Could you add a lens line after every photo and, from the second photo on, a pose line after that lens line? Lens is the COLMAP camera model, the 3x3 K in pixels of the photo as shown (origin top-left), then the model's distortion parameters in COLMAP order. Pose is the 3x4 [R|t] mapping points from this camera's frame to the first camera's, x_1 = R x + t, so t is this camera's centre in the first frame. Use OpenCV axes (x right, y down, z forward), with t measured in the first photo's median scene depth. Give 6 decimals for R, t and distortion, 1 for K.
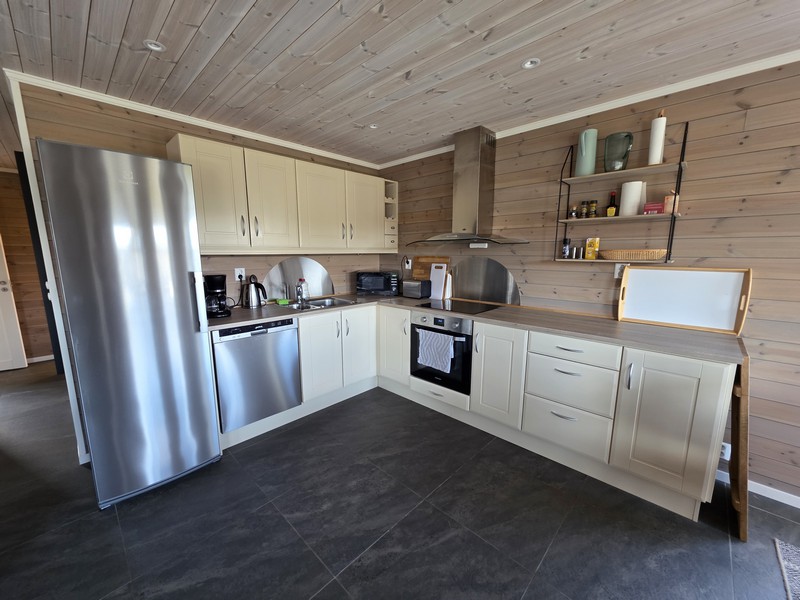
lens RADIAL K [[317.8, 0, 400.0], [0, 317.8, 300.0], [0, 0, 1]] dist [-0.009251, 0.000178]
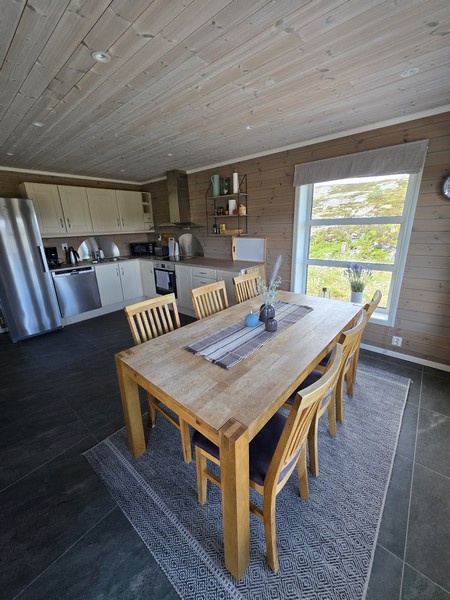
lens RADIAL K [[243.1, 0, 225.2], [0, 243.1, 289.0], [0, 0, 1]] dist [0.000210, -0.000158]
pose [[0.998202, -0.042546, 0.042232, 0.475441], [0.037777, 0.993441, 0.107923, 0.064309], [-0.046546, -0.106134, 0.993262, -0.665473]]
